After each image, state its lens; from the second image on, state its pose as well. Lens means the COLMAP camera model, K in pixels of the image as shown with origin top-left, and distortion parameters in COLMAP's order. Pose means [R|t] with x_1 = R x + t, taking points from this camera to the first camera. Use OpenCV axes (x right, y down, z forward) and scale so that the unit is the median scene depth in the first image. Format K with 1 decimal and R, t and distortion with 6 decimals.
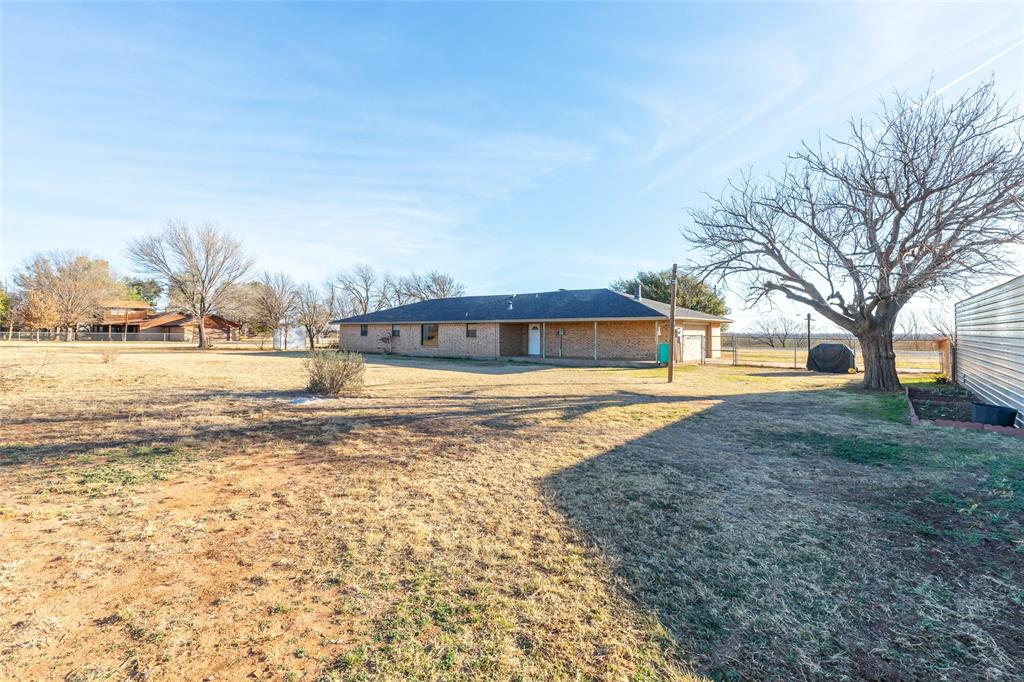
lens RADIAL K [[462.3, 0, 514.4], [0, 462.3, 343.4], [0, 0, 1]] dist [0.002384, 0.000484]
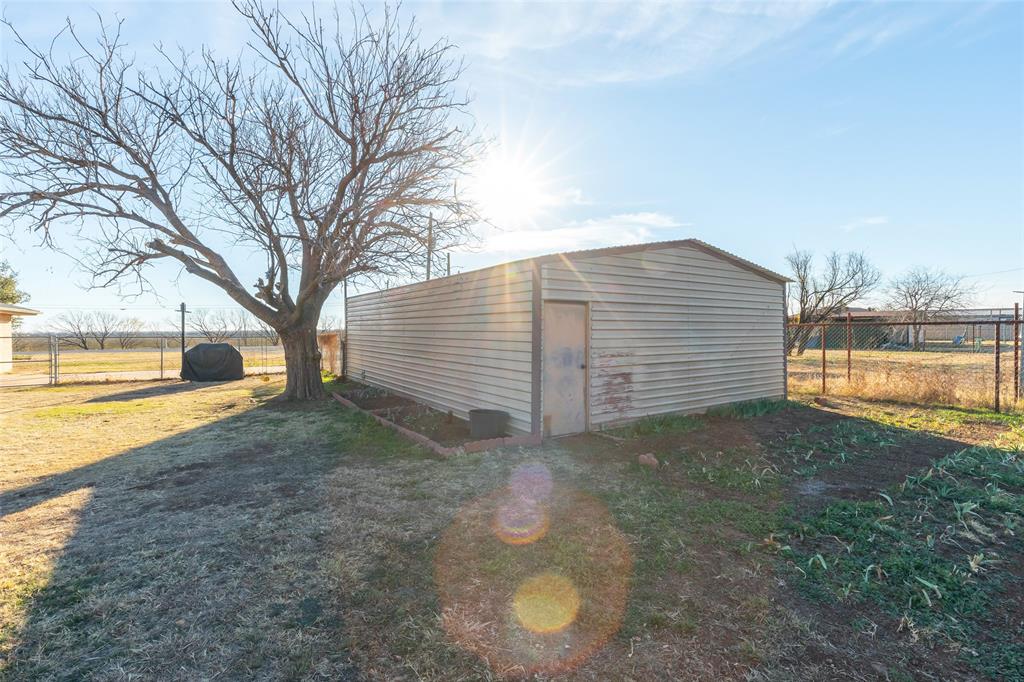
lens RADIAL K [[467.7, 0, 510.6], [0, 467.7, 324.9], [0, 0, 1]] dist [0.000398, 0.000272]
pose [[0.306089, 0.003433, 0.951997, 0.119915], [0.030253, 0.999453, -0.013332, -0.005991], [-0.951522, 0.032882, 0.305818, 0.372566]]
